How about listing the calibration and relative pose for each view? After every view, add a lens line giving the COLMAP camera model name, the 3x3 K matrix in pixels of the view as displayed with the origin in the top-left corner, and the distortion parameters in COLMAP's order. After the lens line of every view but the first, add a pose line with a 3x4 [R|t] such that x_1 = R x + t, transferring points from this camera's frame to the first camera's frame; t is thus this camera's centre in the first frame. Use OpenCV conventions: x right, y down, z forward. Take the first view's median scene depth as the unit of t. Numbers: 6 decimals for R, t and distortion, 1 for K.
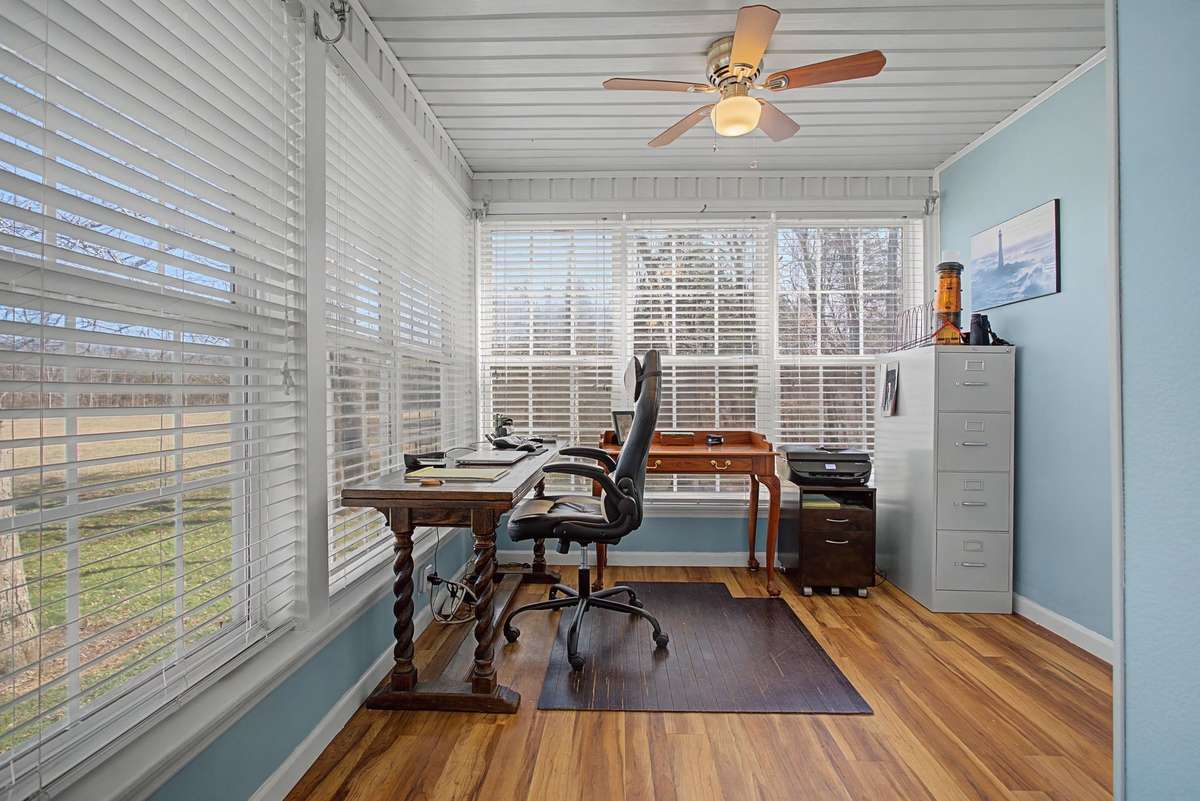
lens RADIAL K [[572.0, 0, 598.6], [0, 572.0, 398.7], [0, 0, 1]] dist [-0.005031, 0.000007]
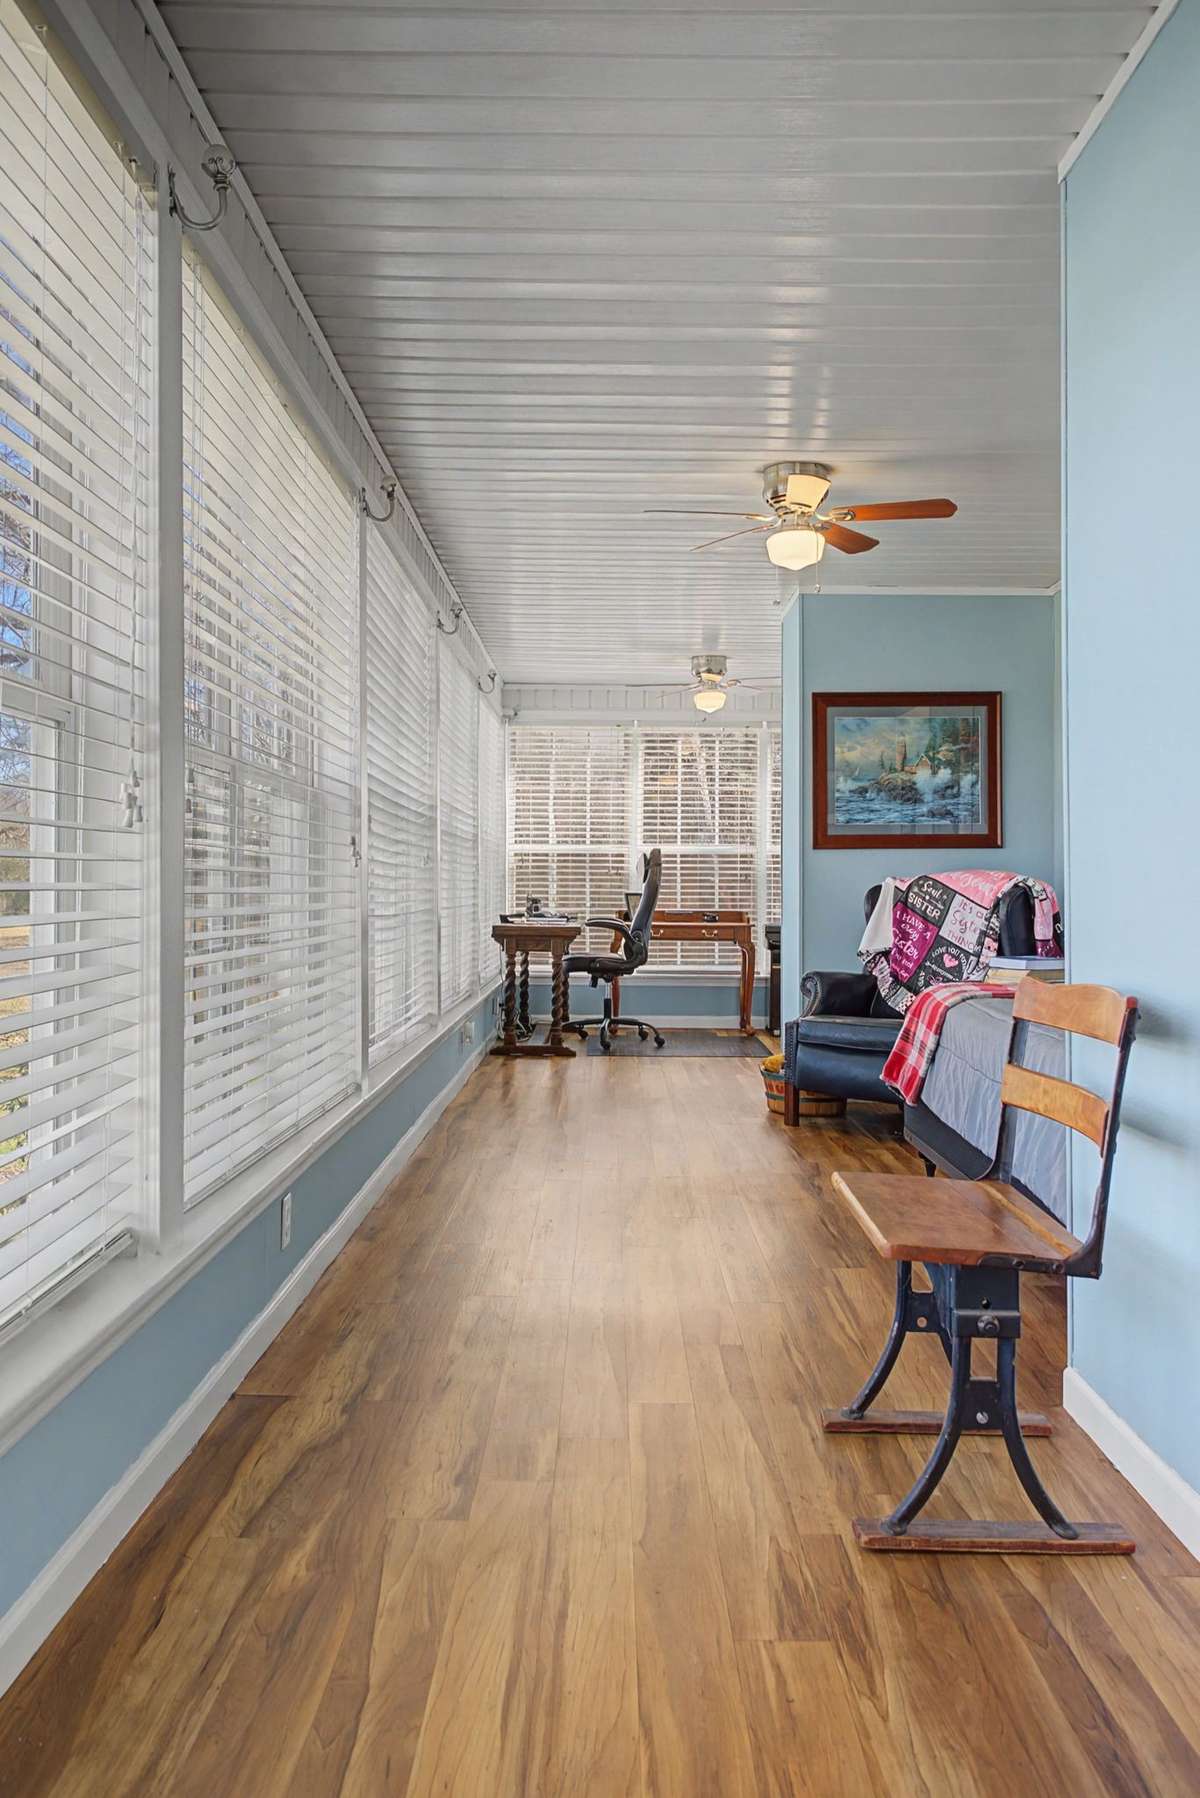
lens RADIAL K [[857.1, 0, 609.0], [0, 857.1, 891.9], [0, 0, 1]] dist [-0.005031, 0.000007]
pose [[0.999702, 0.008558, 0.022863, -0.054737], [-0.008683, 0.999948, 0.005352, 0.012141], [-0.022816, -0.005549, 0.999724, -0.873991]]
